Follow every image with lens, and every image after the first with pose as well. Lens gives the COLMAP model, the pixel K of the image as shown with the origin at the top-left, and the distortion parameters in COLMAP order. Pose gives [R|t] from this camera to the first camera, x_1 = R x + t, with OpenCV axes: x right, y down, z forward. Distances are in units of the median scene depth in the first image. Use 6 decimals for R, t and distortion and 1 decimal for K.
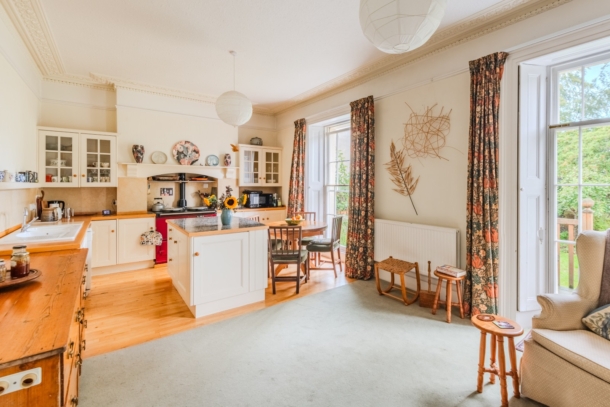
lens RADIAL K [[287.2, 0, 321.0], [0, 287.2, 186.9], [0, 0, 1]] dist [-0.004178, -0.001306]
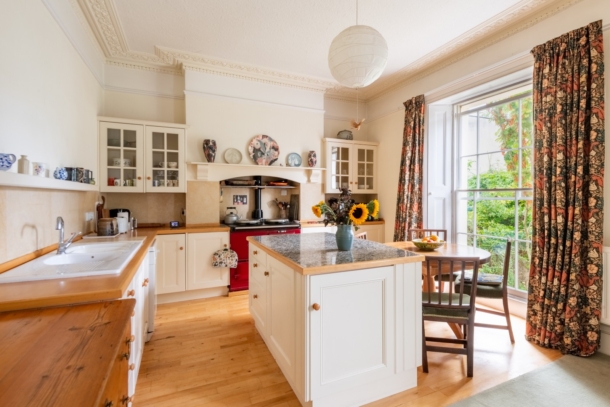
lens RADIAL K [[287.2, 0, 303.8], [0, 287.2, 202.2], [0, 0, 1]] dist [-0.004178, -0.001306]
pose [[0.973944, 0.002664, -0.226772, -0.222000], [-0.000635, 0.999959, 0.009023, 0.020102], [0.226786, -0.008644, 0.973906, 0.311673]]
